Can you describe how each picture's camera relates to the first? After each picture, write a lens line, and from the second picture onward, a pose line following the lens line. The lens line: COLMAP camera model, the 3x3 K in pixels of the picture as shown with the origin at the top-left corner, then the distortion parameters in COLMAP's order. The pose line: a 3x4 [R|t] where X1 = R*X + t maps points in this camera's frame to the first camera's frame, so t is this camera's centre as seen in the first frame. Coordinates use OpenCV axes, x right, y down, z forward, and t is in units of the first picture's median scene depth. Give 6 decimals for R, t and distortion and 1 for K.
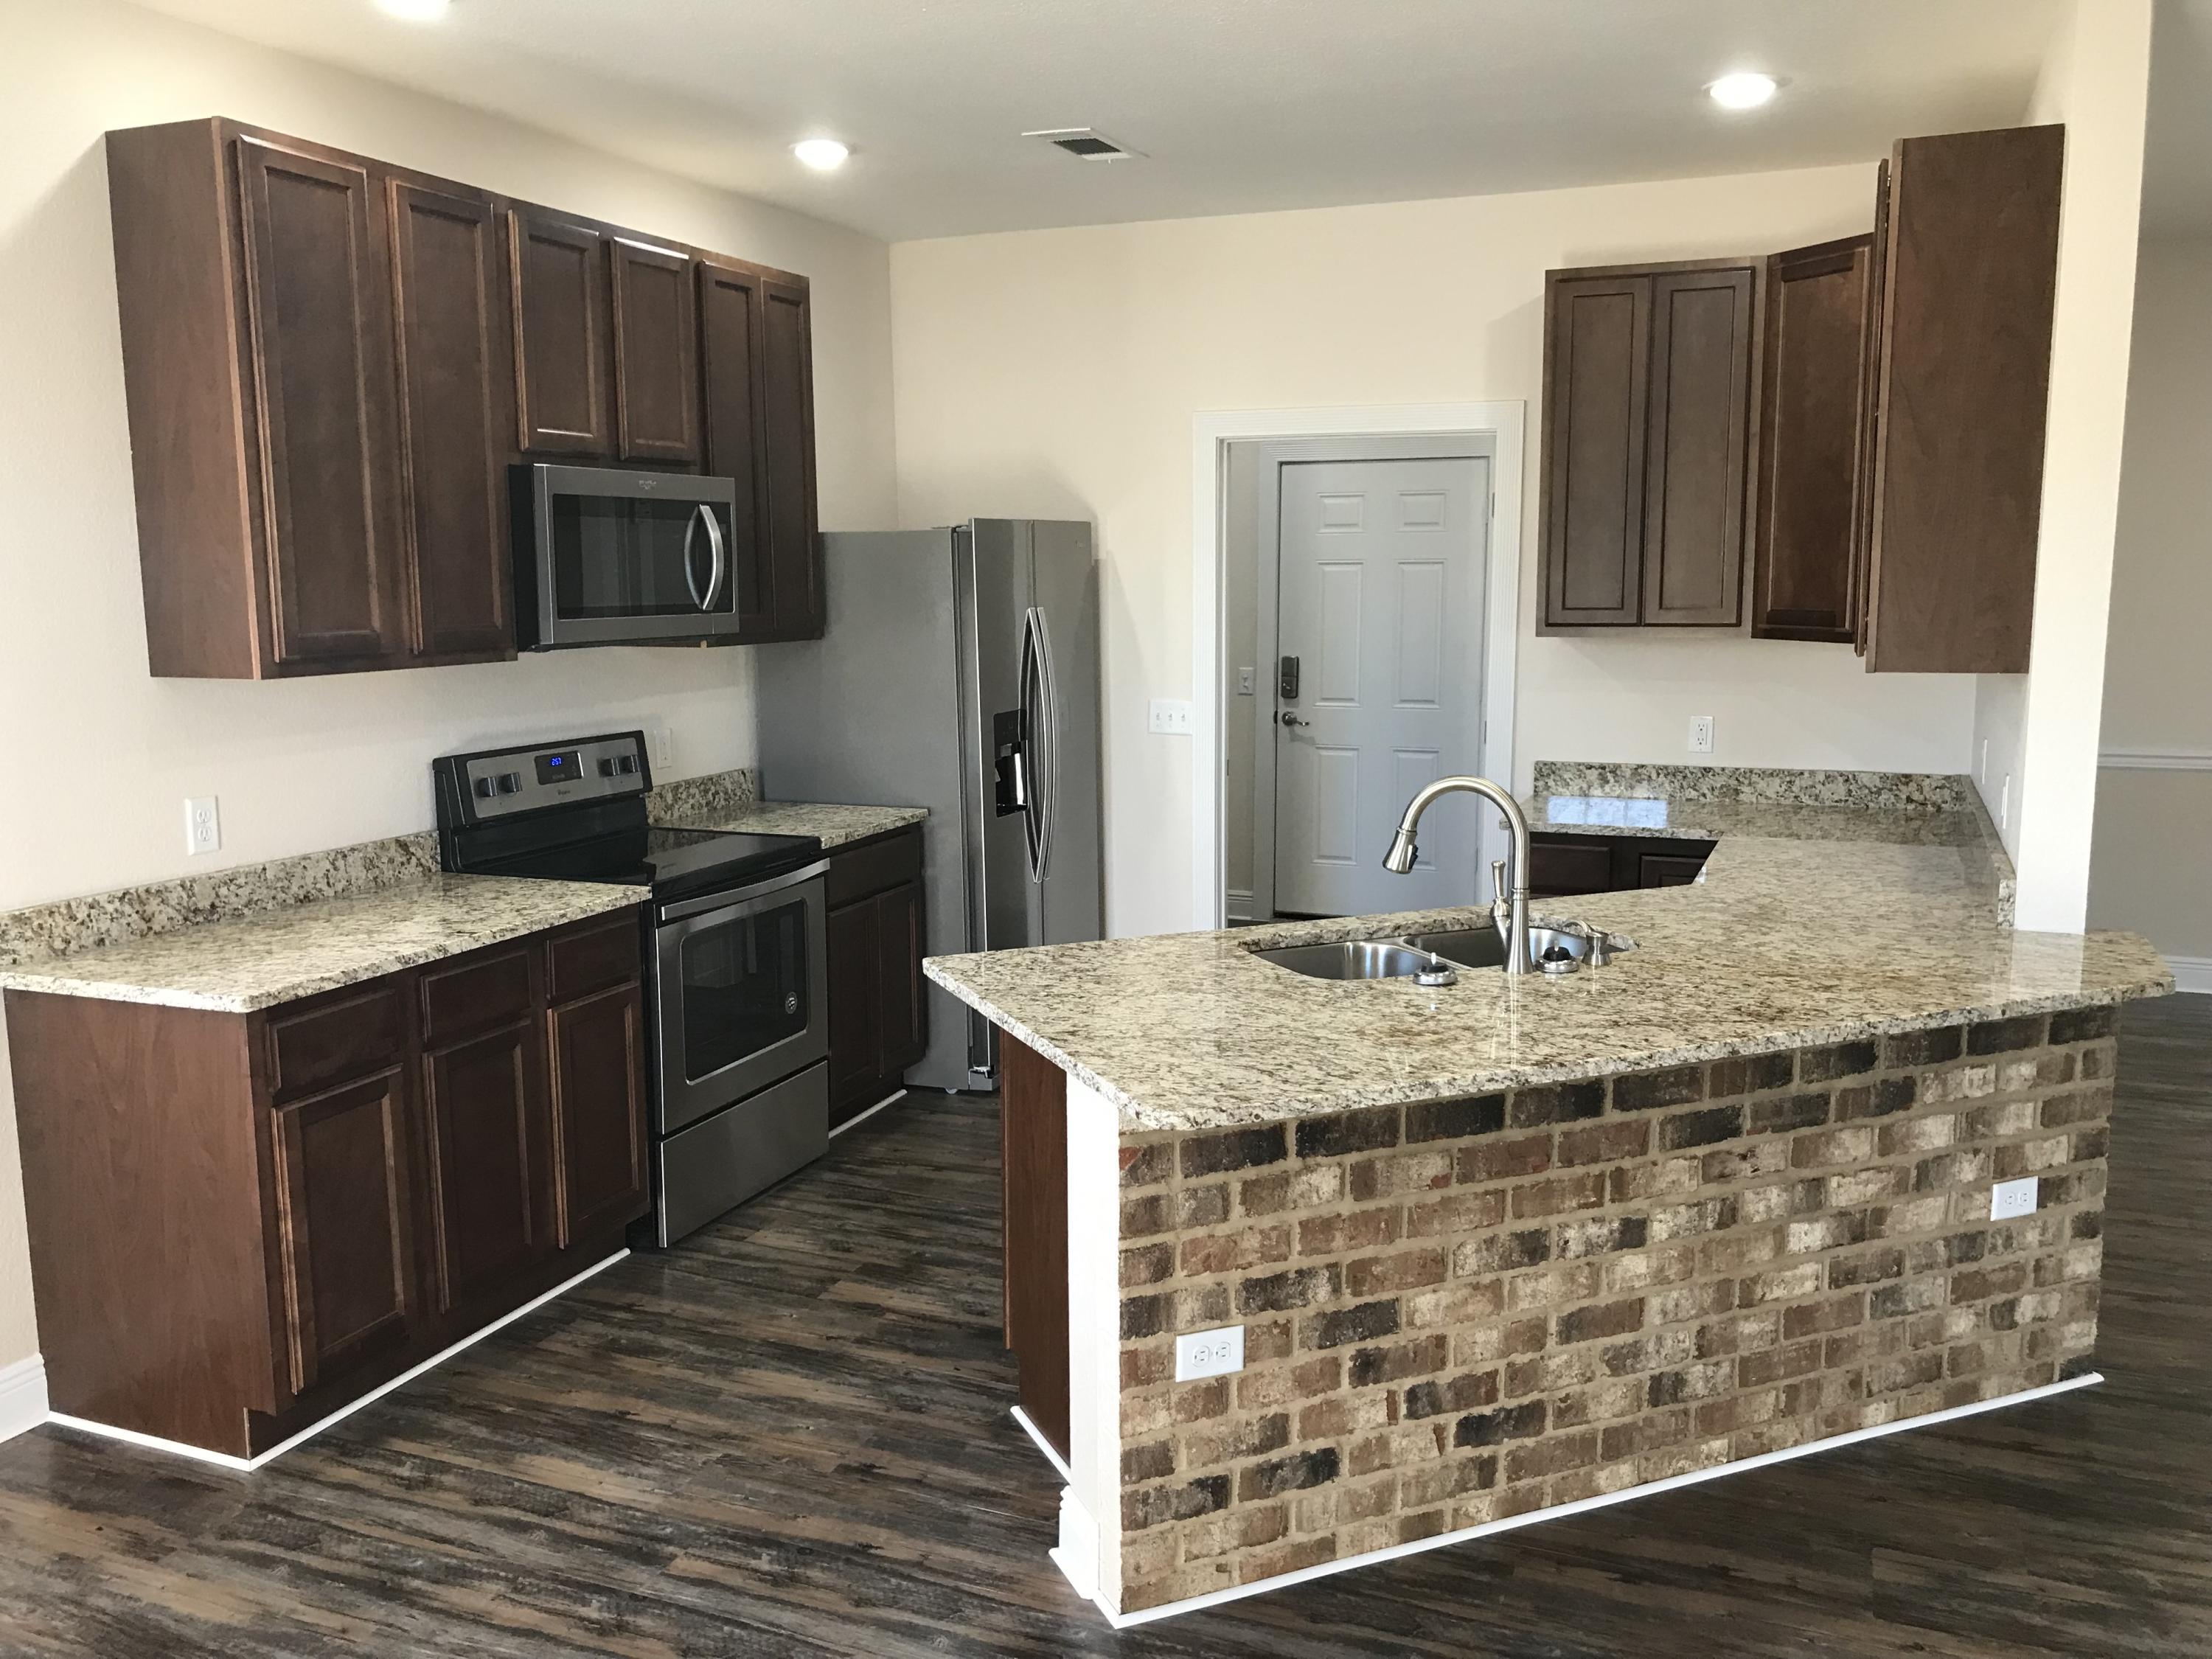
lens RADIAL K [[1792.7, 0, 1106.0], [0, 1792.7, 829.5], [0, 0, 1]] dist [0.018161, 0.005369]
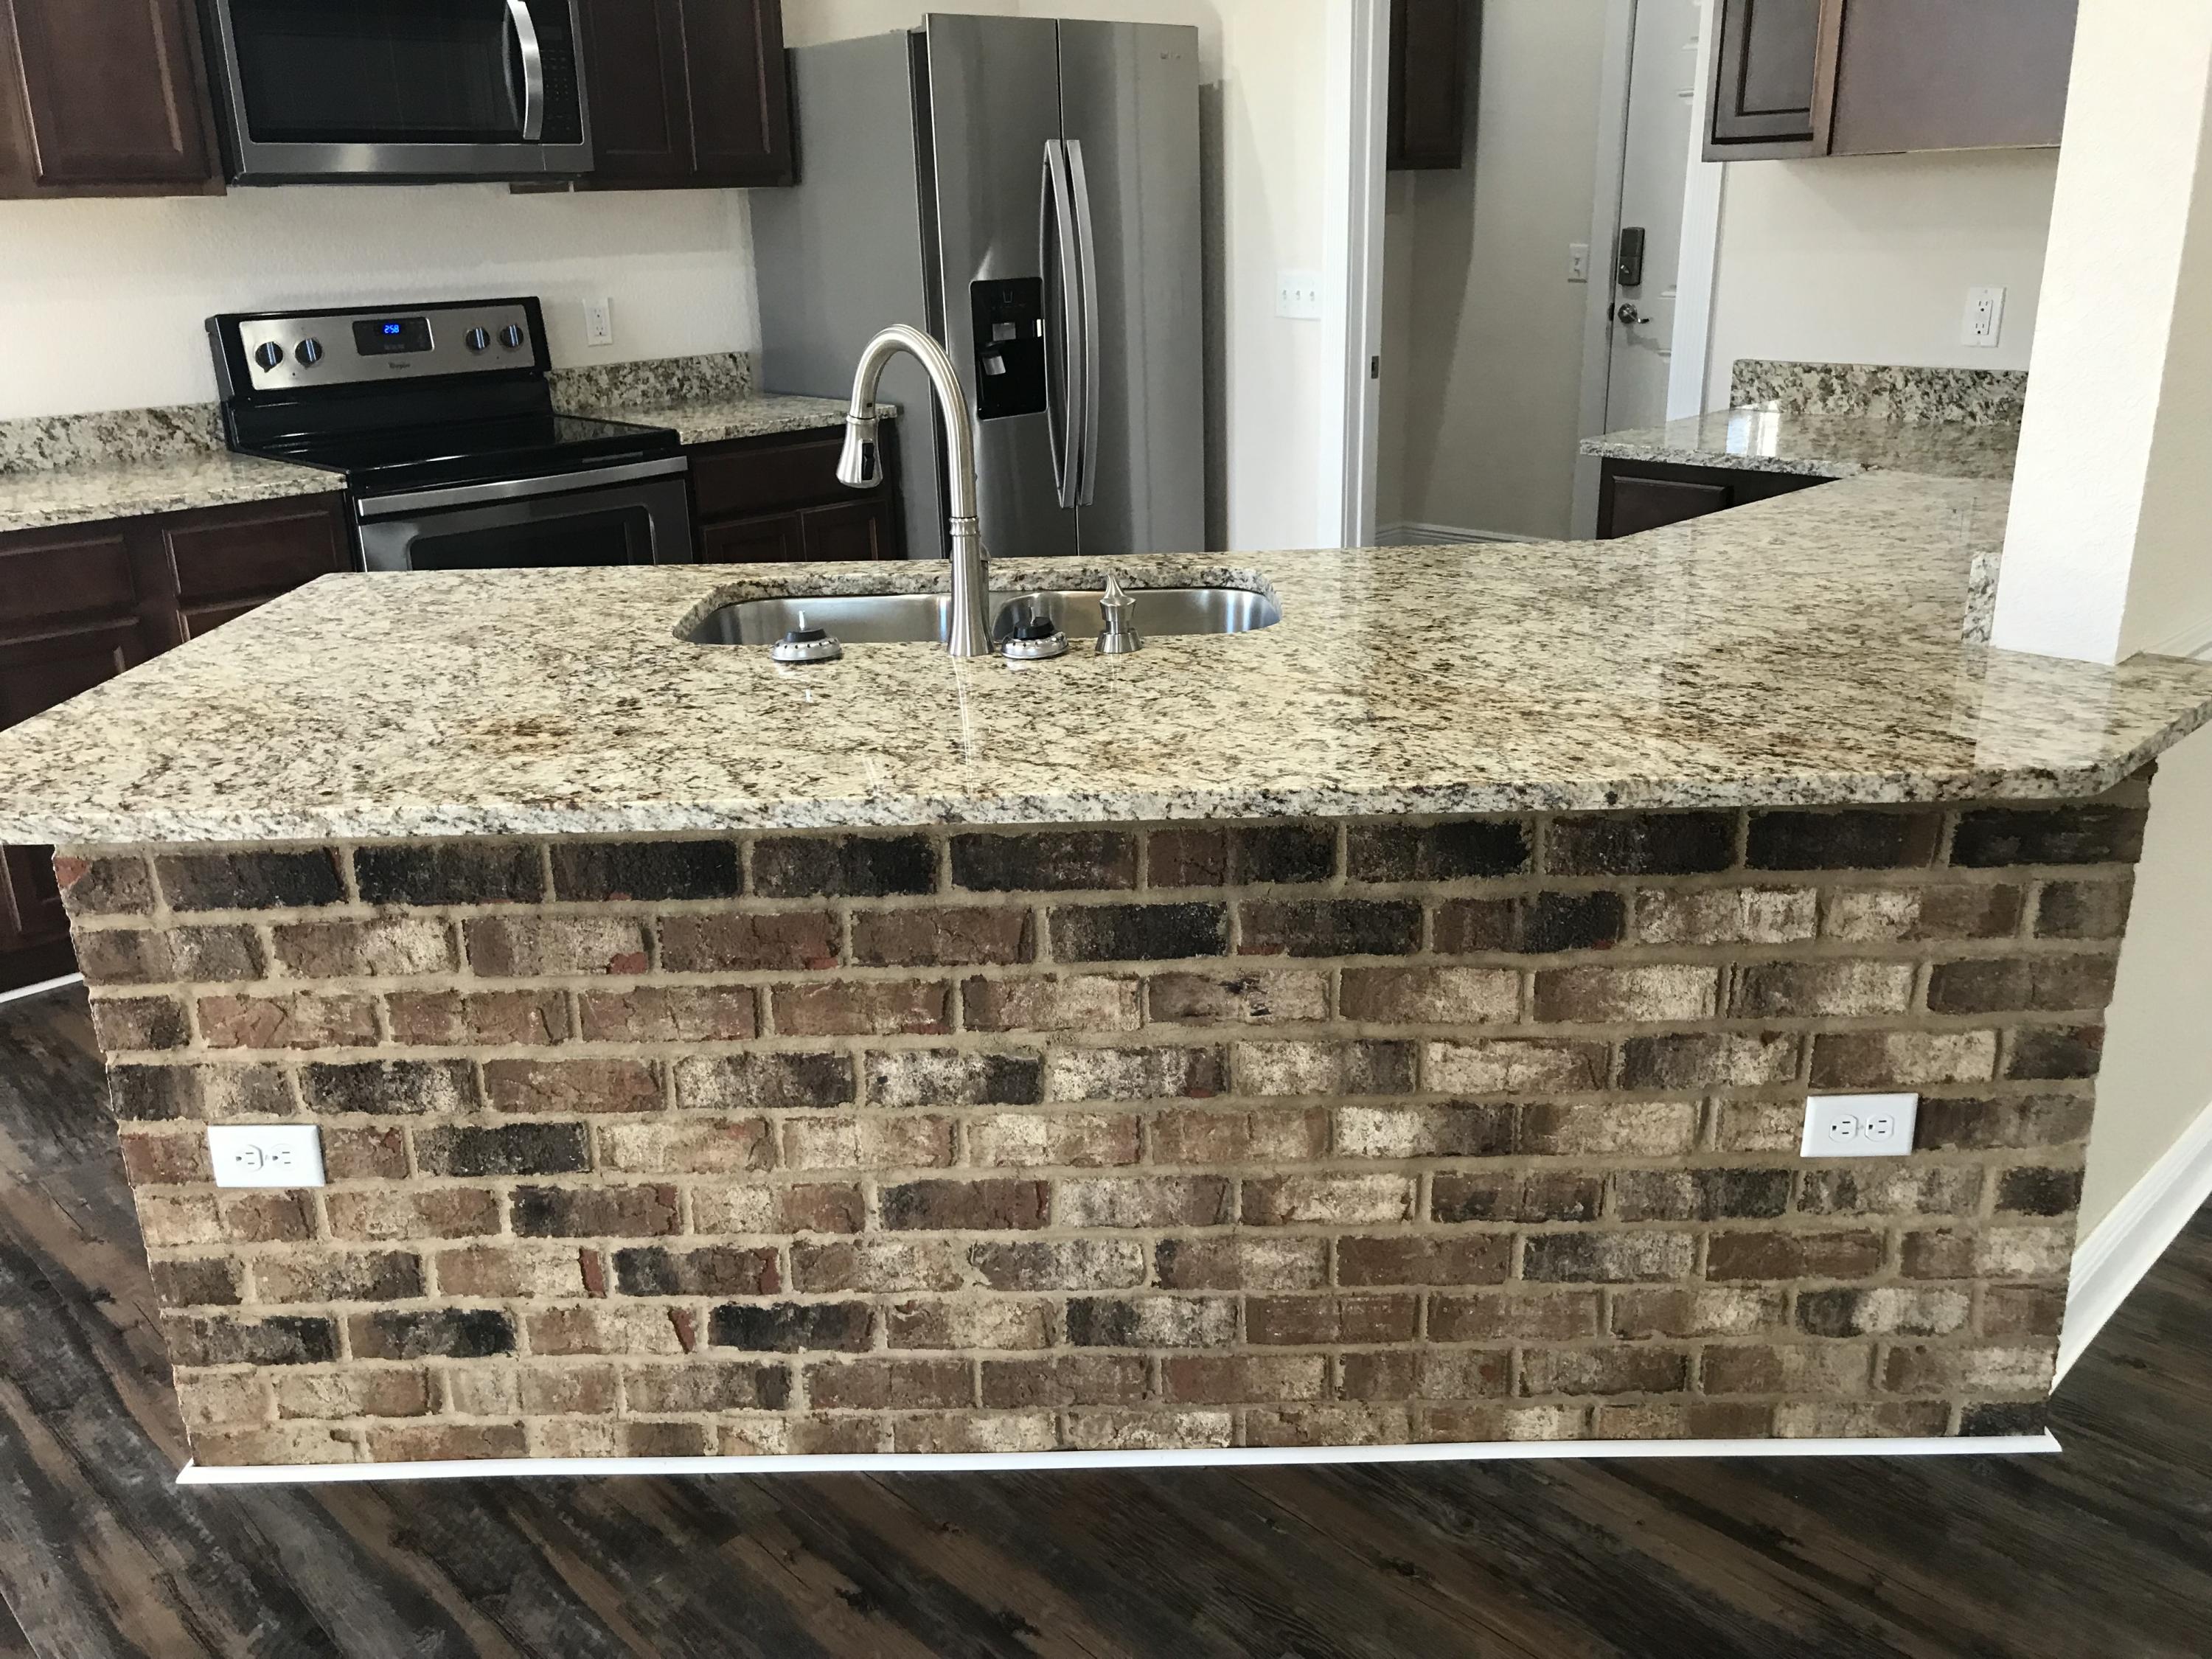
lens RADIAL K [[1809.2, 0, 1108.7], [0, 1809.2, 798.0], [0, 0, 1]] dist [0.011104, -0.007428]
pose [[0.917404, 0.109340, -0.382642, 0.539273], [-0.038335, 0.981324, 0.188504, 0.008767], [0.396107, -0.158266, 0.904462, 0.453515]]
